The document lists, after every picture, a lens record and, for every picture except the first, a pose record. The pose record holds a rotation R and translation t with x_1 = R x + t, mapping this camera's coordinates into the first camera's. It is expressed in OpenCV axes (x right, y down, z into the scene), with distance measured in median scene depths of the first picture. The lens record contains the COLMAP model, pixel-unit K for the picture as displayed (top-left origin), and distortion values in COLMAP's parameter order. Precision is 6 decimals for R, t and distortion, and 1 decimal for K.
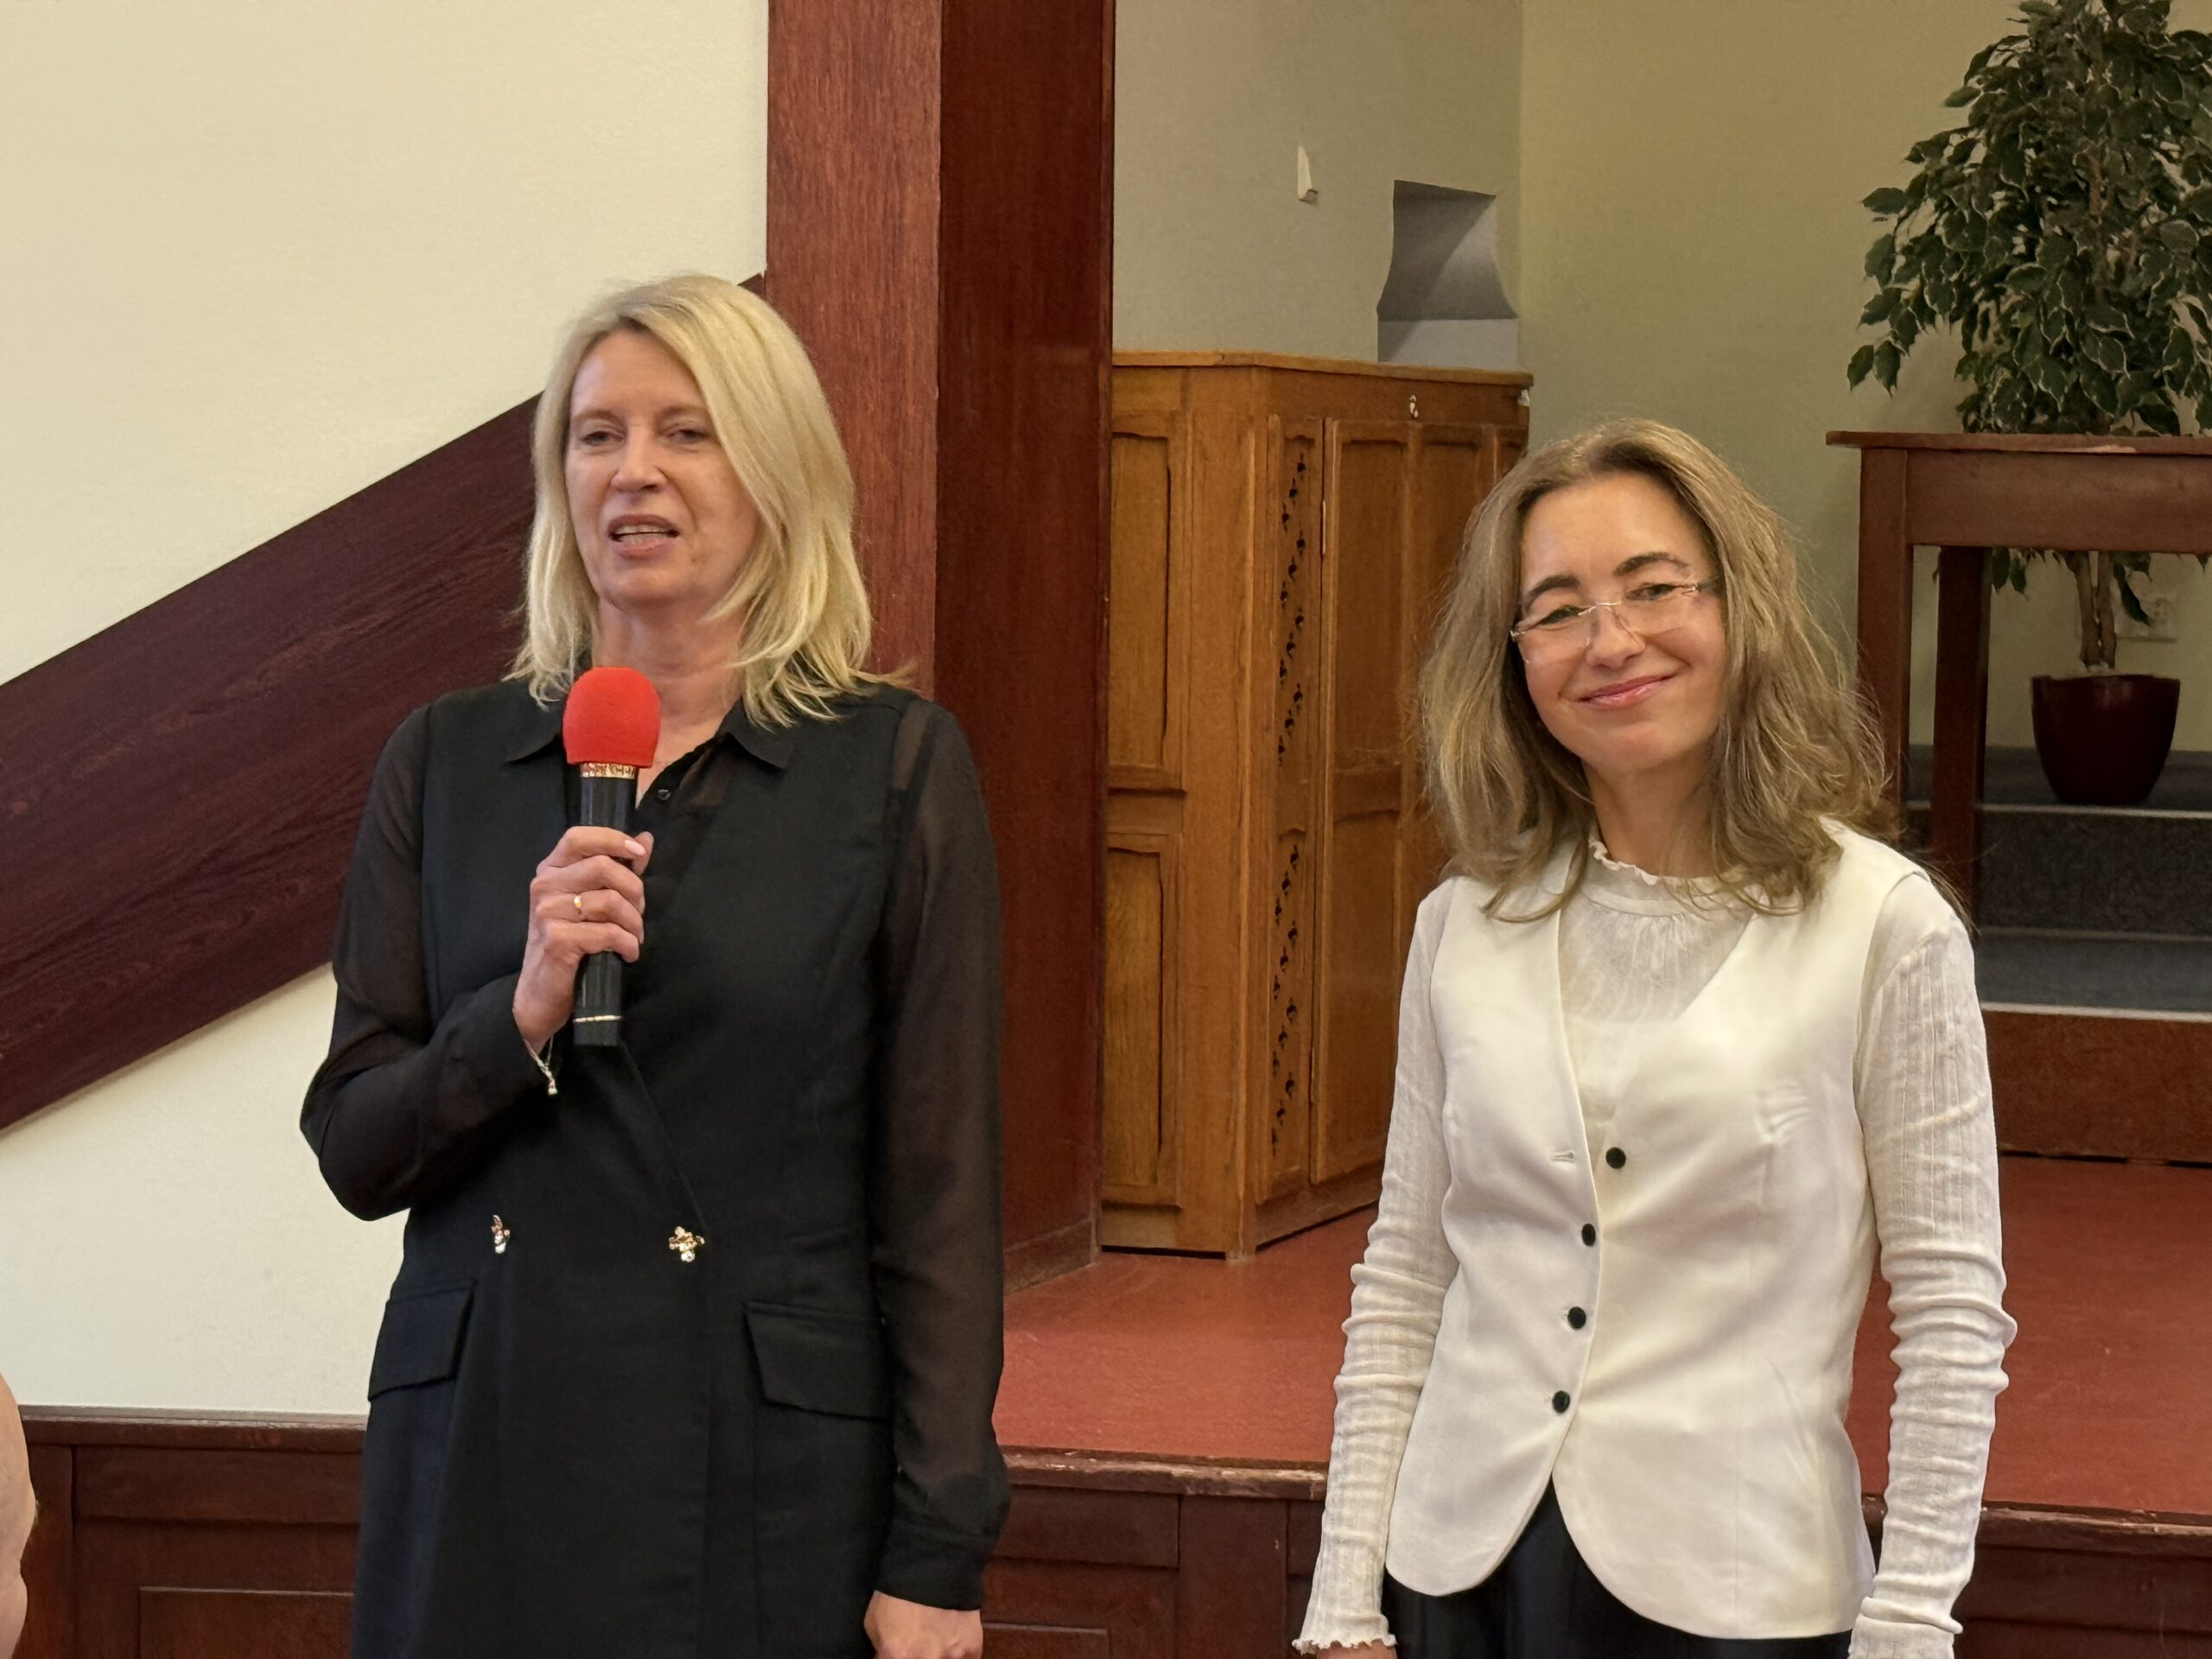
lens RADIAL K [[5950.4, 0, 1203.6], [0, 5950.4, 811.1], [0, 0, 1]] dist [0.109926, 0.000000]
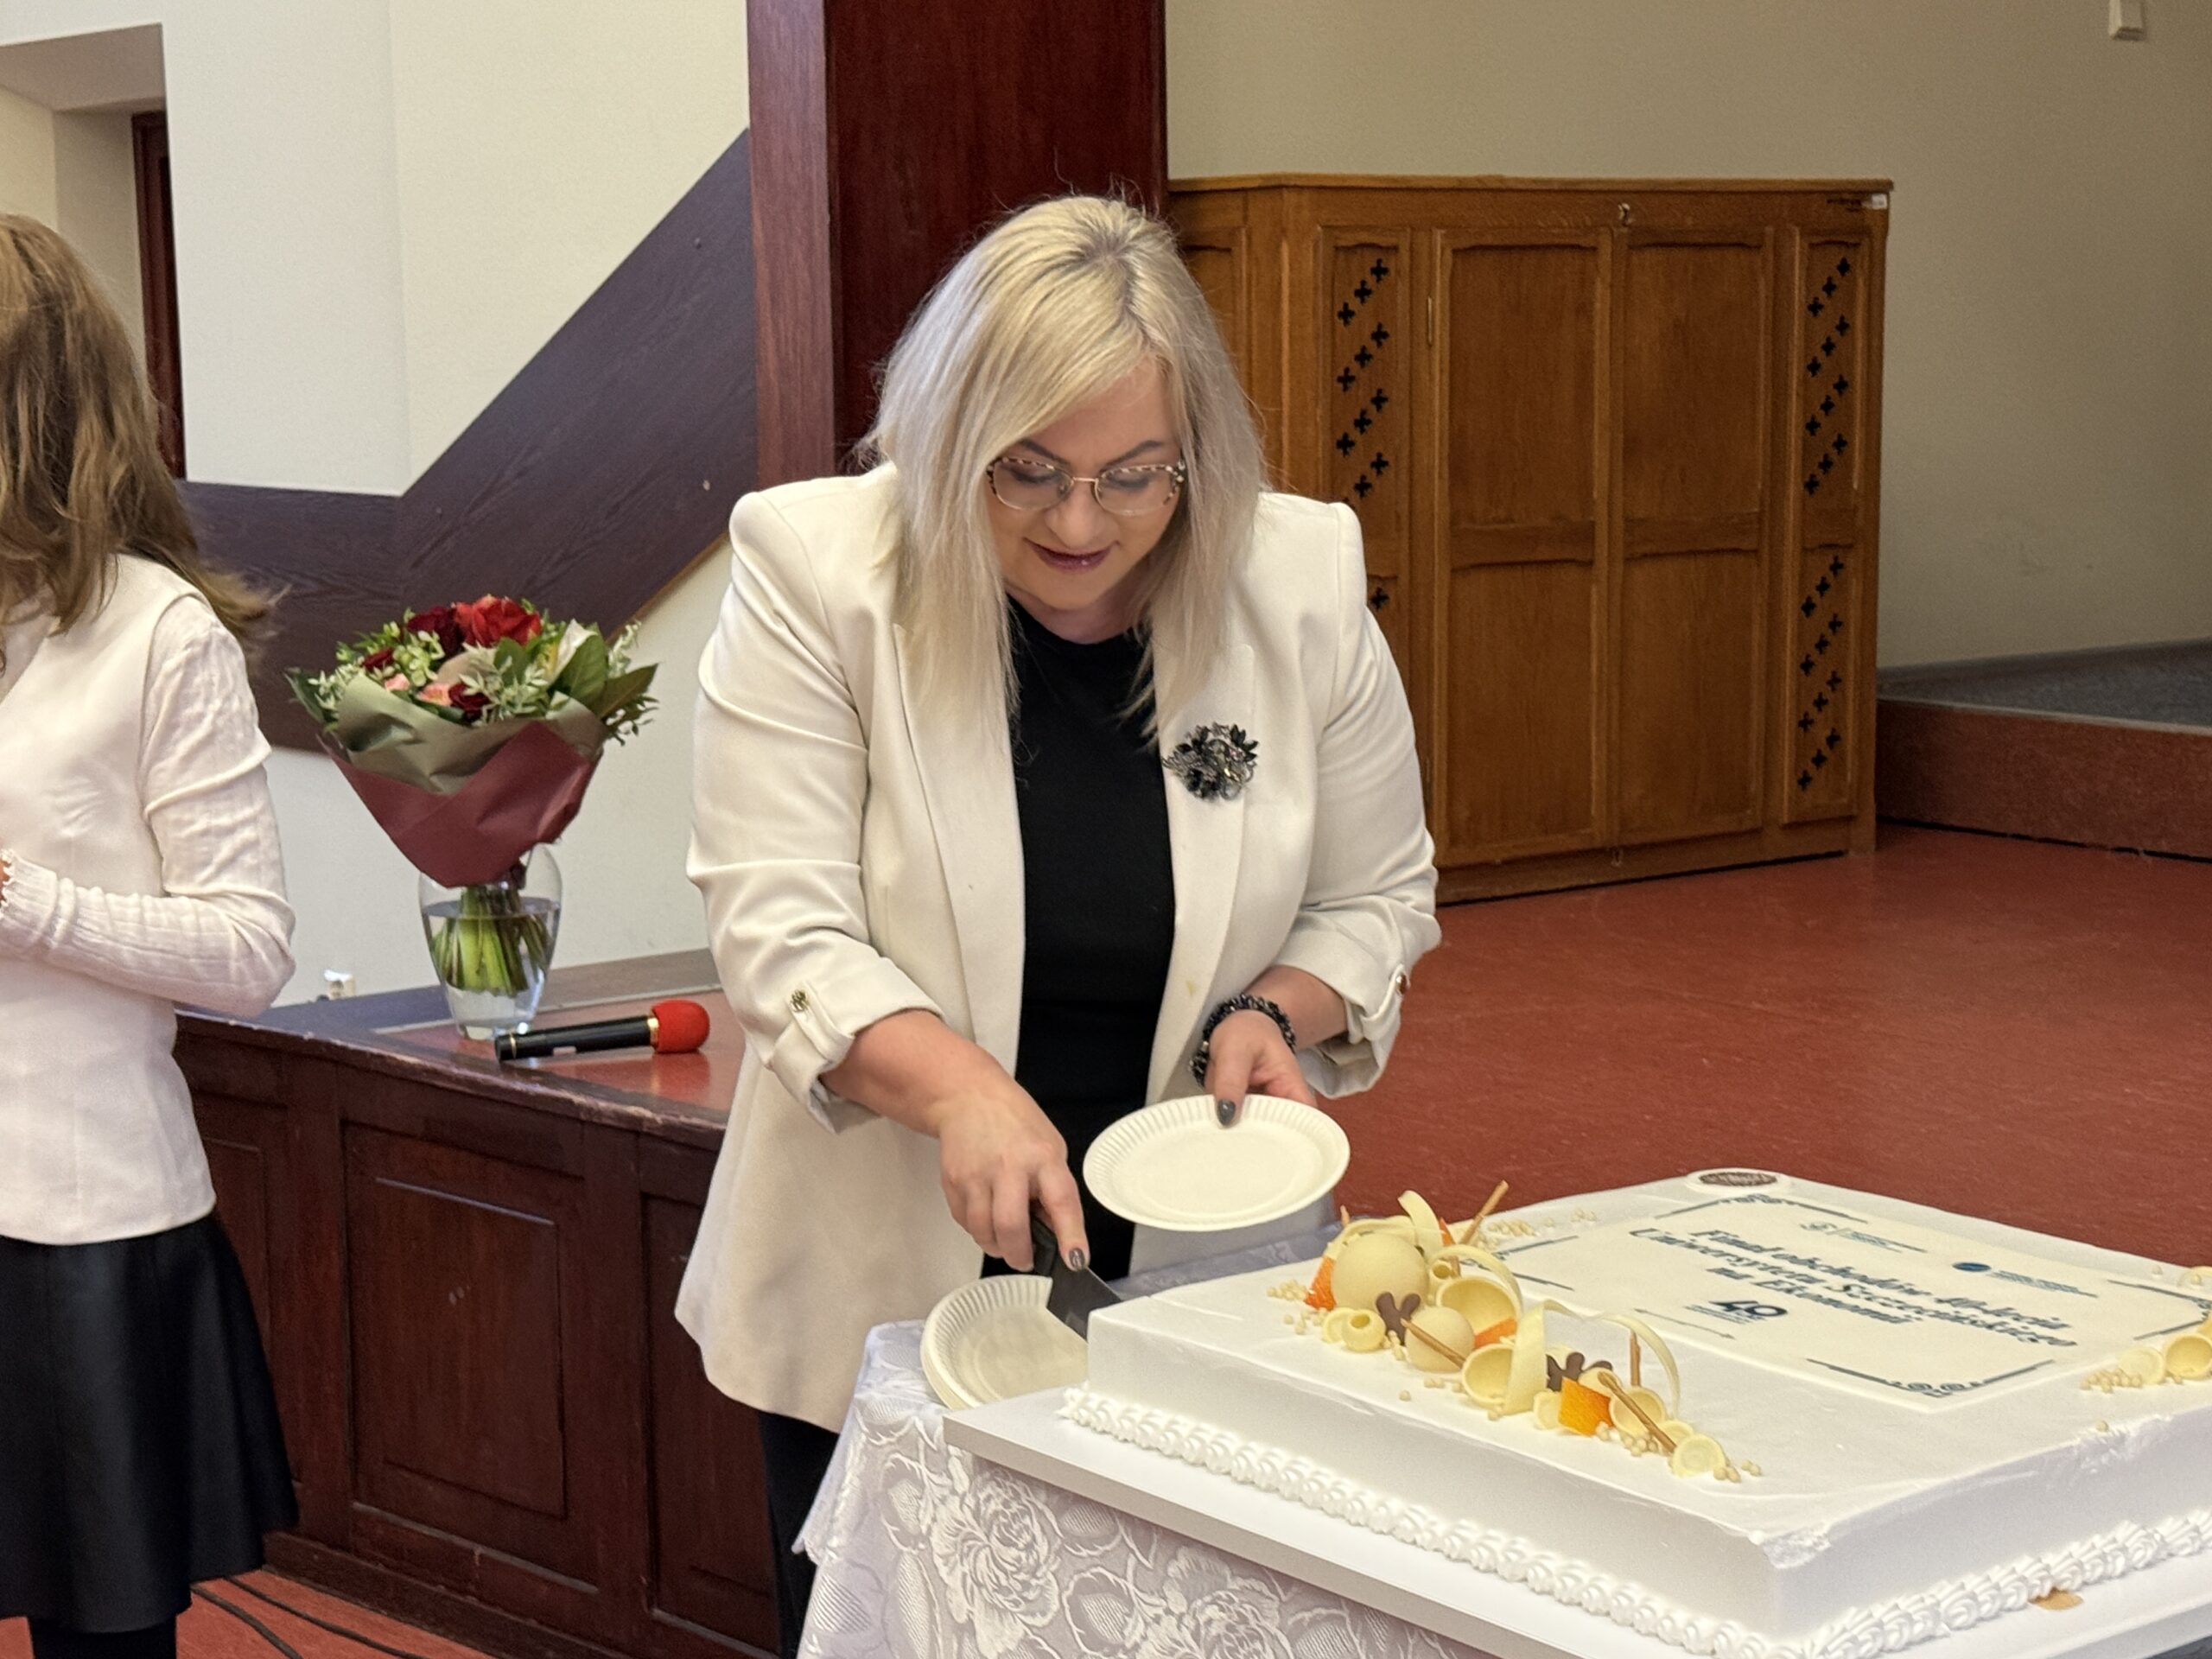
lens RADIAL K [[3941.6, 0, 1121.4], [0, 3941.6, 821.7], [0, 0, 1]] dist [0.077549, 0.000000]
pose [[0.819109, 0.053558, -0.571132, 0.441643], [-0.010824, 0.996898, 0.077961, -0.008899], [0.573535, -0.057677, 0.817148, 0.324208]]
